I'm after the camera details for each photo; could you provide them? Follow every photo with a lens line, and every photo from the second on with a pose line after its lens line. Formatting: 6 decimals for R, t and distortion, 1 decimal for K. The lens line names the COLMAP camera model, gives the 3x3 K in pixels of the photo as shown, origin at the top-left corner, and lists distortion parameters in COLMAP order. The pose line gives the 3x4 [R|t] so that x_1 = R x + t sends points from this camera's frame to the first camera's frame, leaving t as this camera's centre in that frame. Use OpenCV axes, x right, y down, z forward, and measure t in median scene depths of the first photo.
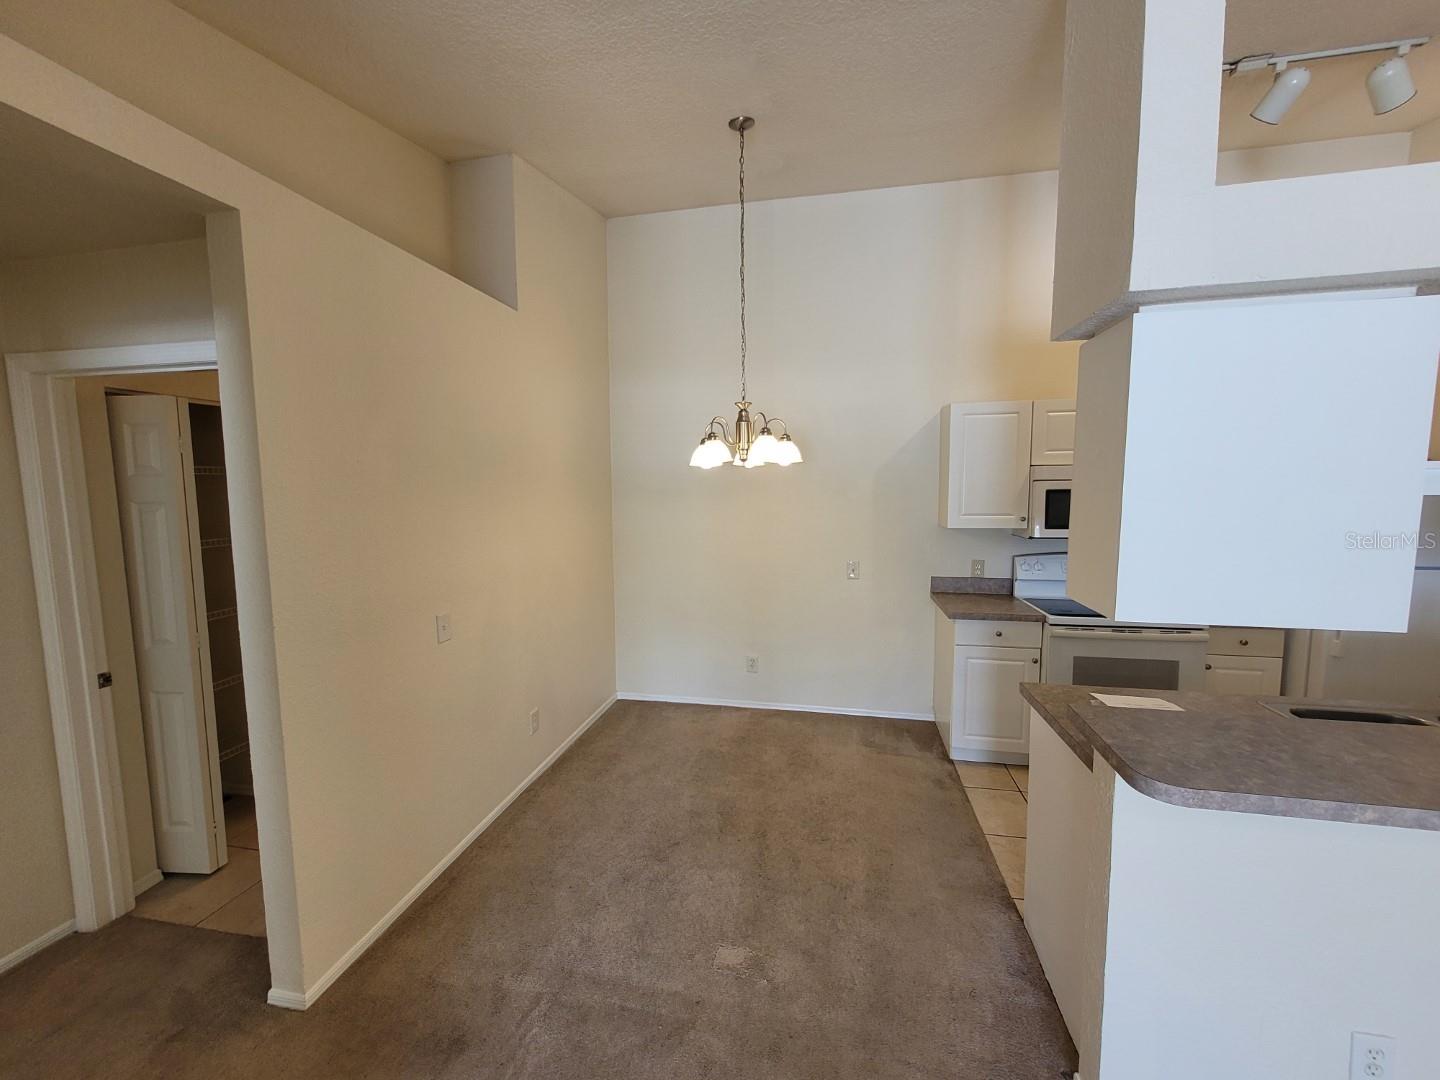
lens RADIAL K [[567.9, 0, 717.9], [0, 567.9, 542.2], [0, 0, 1]] dist [0.000174, 0.000267]
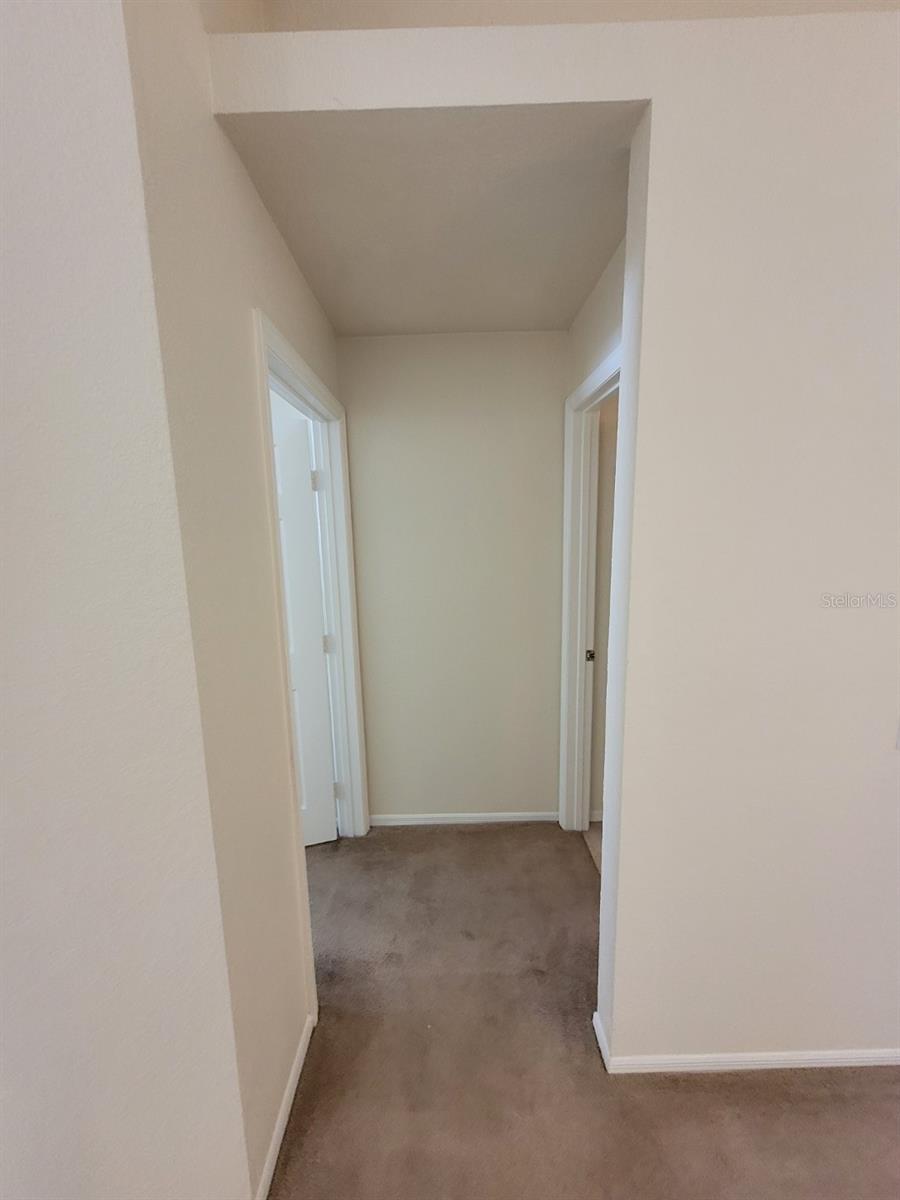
lens RADIAL K [[473.3, 0, 446.8], [0, 473.3, 601.5], [0, 0, 1]] dist [0.000174, 0.000267]
pose [[0.208621, 0.166844, -0.963660, -0.142983], [-0.075590, 0.985144, 0.154200, -0.016620], [0.975071, 0.040674, 0.218134, 0.451843]]
